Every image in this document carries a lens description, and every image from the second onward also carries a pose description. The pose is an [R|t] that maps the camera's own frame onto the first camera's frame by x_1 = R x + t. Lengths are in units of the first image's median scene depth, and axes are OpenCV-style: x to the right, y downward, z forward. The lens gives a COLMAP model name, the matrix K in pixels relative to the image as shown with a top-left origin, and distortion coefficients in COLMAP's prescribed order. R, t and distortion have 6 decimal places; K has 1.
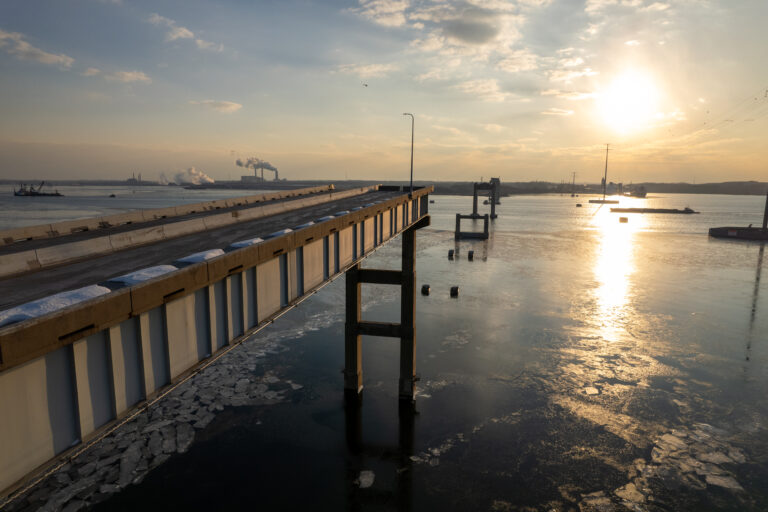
lens RADIAL K [[497.7, 0, 377.5], [0, 497.7, 260.8], [0, 0, 1]] dist [-0.085313, 0.065917]
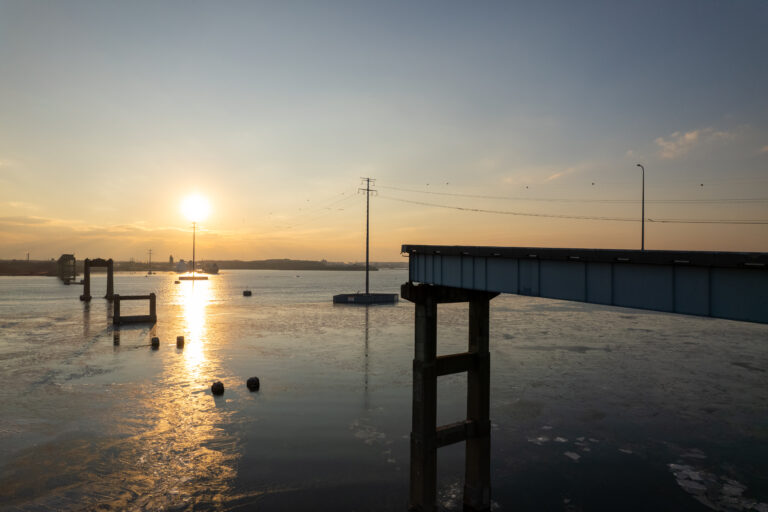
lens RADIAL K [[497.7, 0, 377.5], [0, 497.7, 260.8], [0, 0, 1]] dist [-0.085313, 0.065917]
pose [[0.657965, 0.001215, 0.753048, -0.162777], [0.117795, 0.987523, -0.104515, -0.014723], [-0.743779, 0.157473, 0.649612, 0.144634]]
